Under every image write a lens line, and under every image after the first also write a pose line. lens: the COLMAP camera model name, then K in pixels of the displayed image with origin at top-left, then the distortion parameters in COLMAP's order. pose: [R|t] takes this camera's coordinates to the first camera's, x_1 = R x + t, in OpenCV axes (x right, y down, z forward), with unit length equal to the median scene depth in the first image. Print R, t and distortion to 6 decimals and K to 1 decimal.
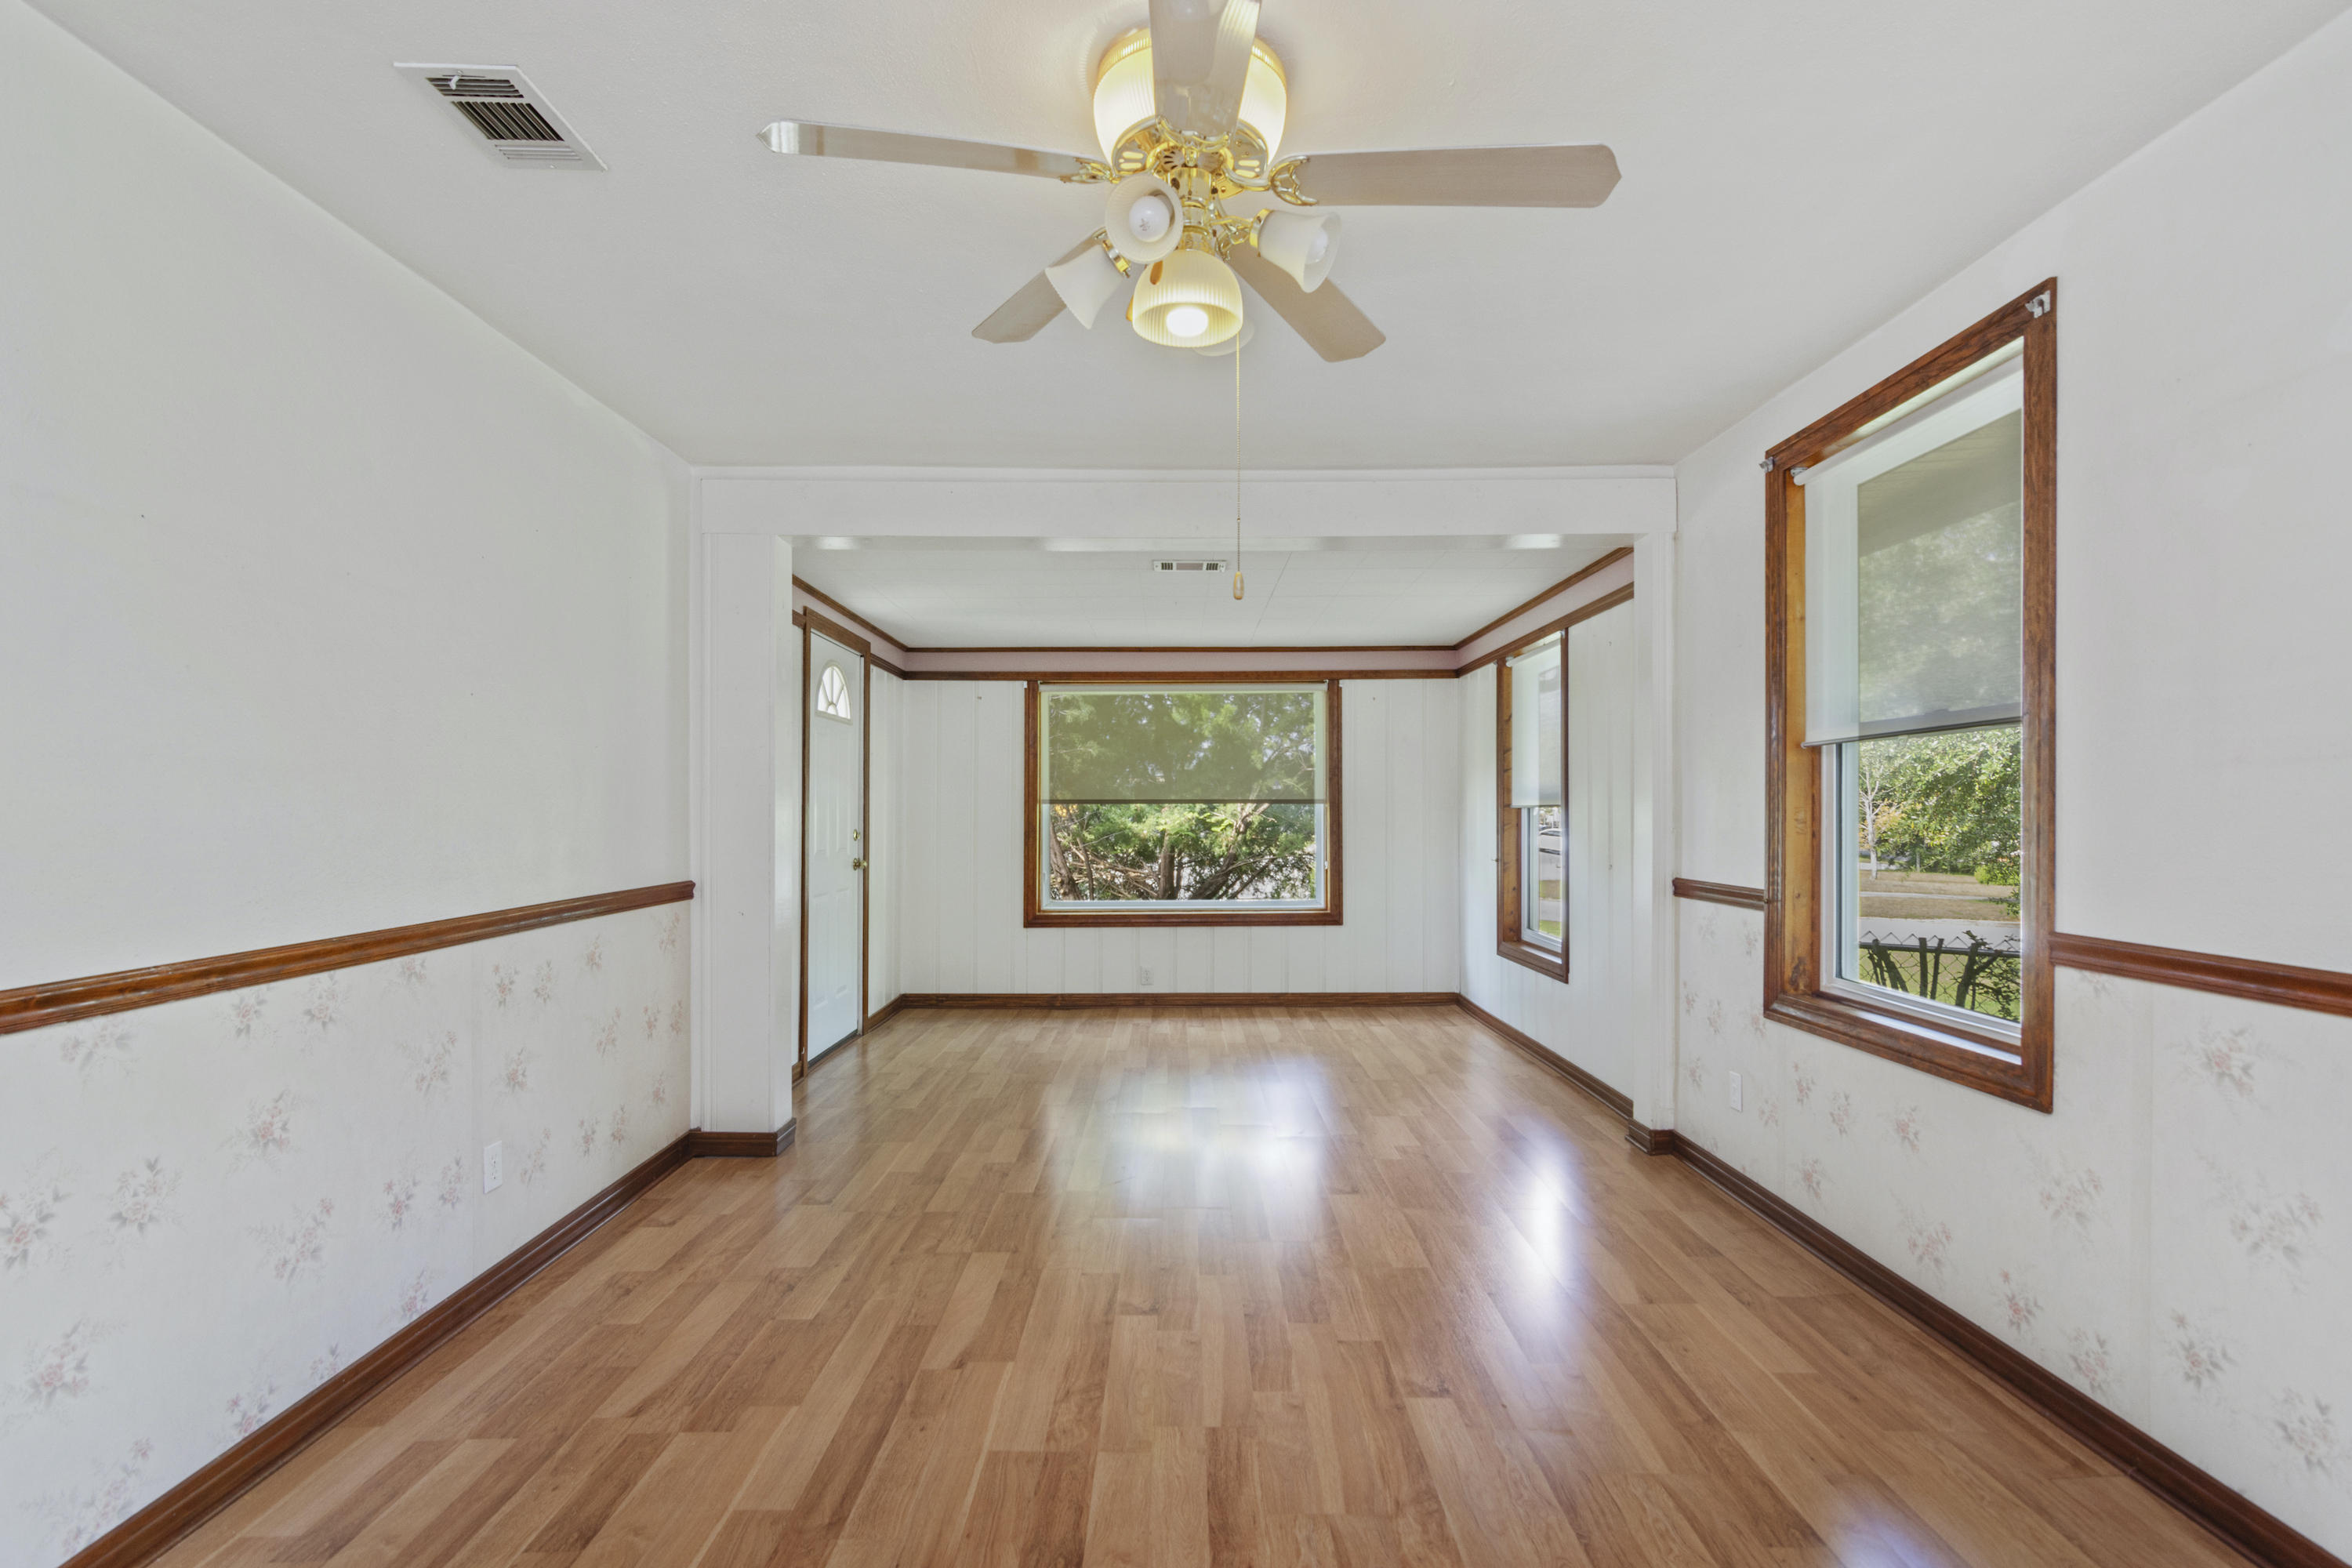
lens RADIAL K [[1139.2, 0, 1177.0], [0, 1139.2, 797.9], [0, 0, 1]] dist [-0.004765, -0.001065]
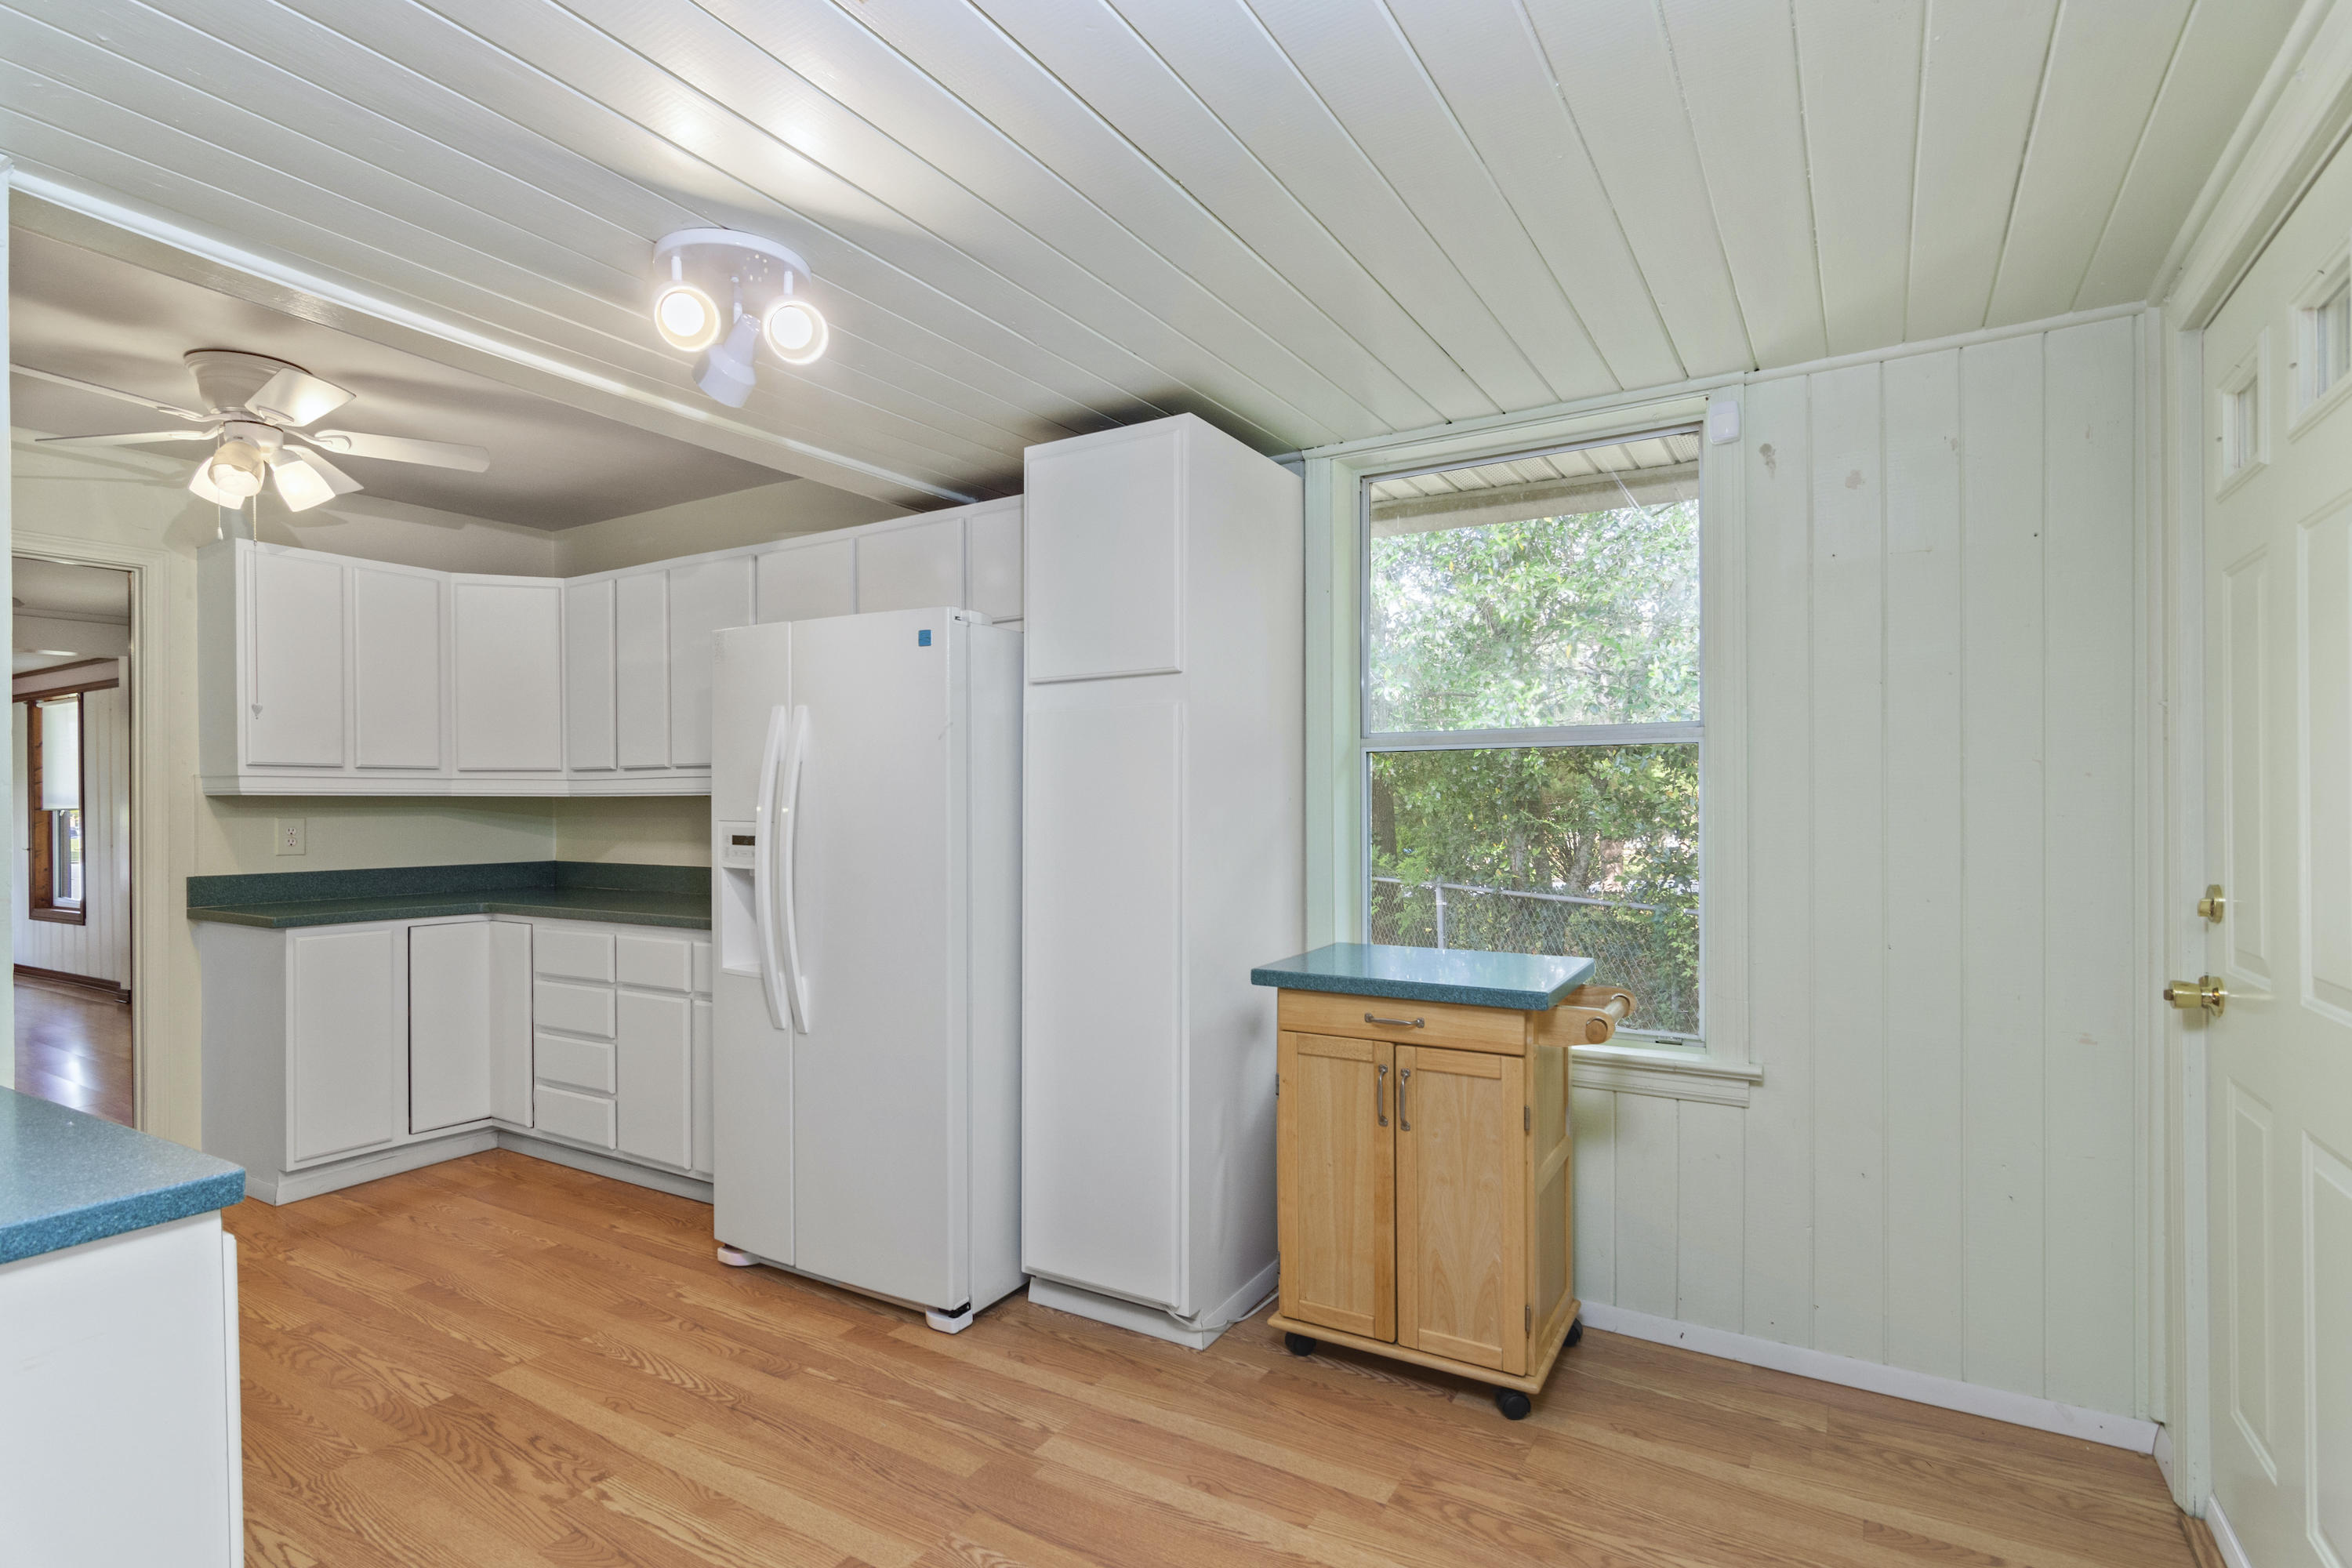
lens RADIAL K [[1139.2, 0, 1167.3], [0, 1139.2, 803.9], [0, 0, 1]] dist [-0.004765, -0.001065]
pose [[0.524217, -0.004105, 0.851575, -0.117168], [0.002373, 0.999992, 0.003360, -0.000614], [-0.851582, 0.000259, 0.524222, -0.644112]]
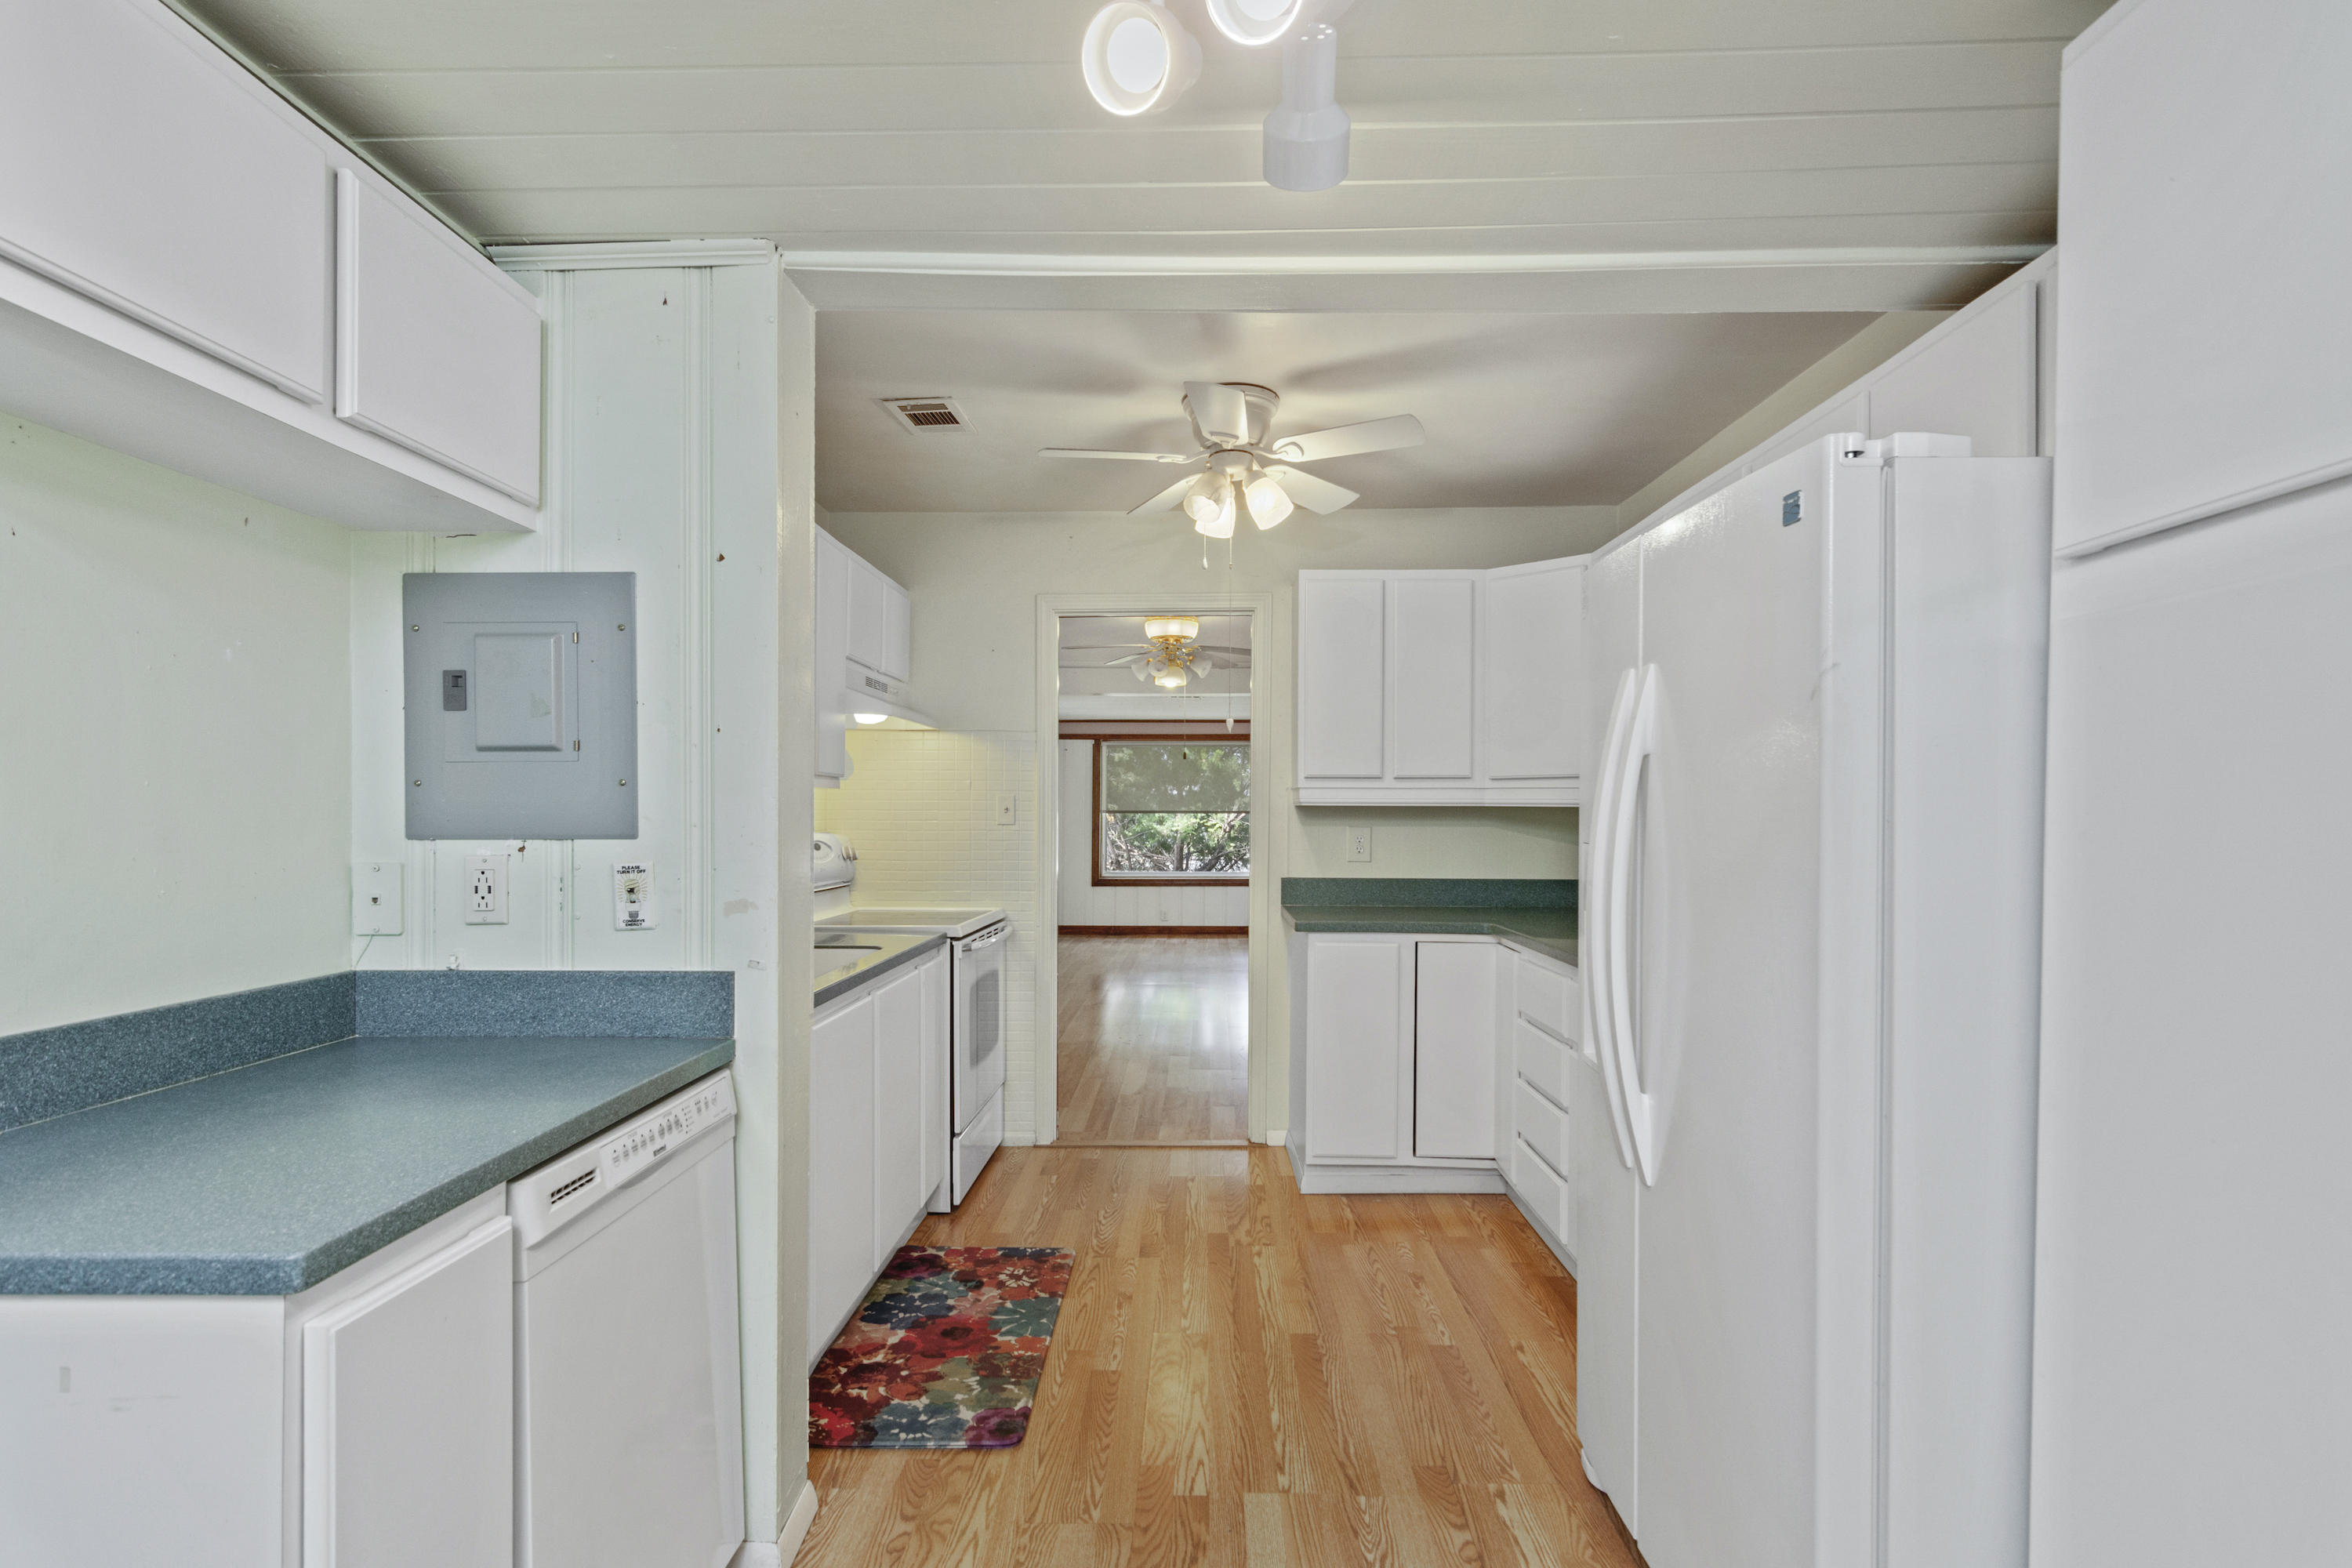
lens RADIAL K [[1139.2, 0, 1161.4], [0, 1139.2, 818.0], [0, 0, 1]] dist [-0.004765, -0.001065]
pose [[0.999315, 0.002987, -0.036880, 0.026434], [-0.002661, 0.999957, 0.008862, -0.002138], [0.036904, -0.008758, 0.999280, -0.591331]]
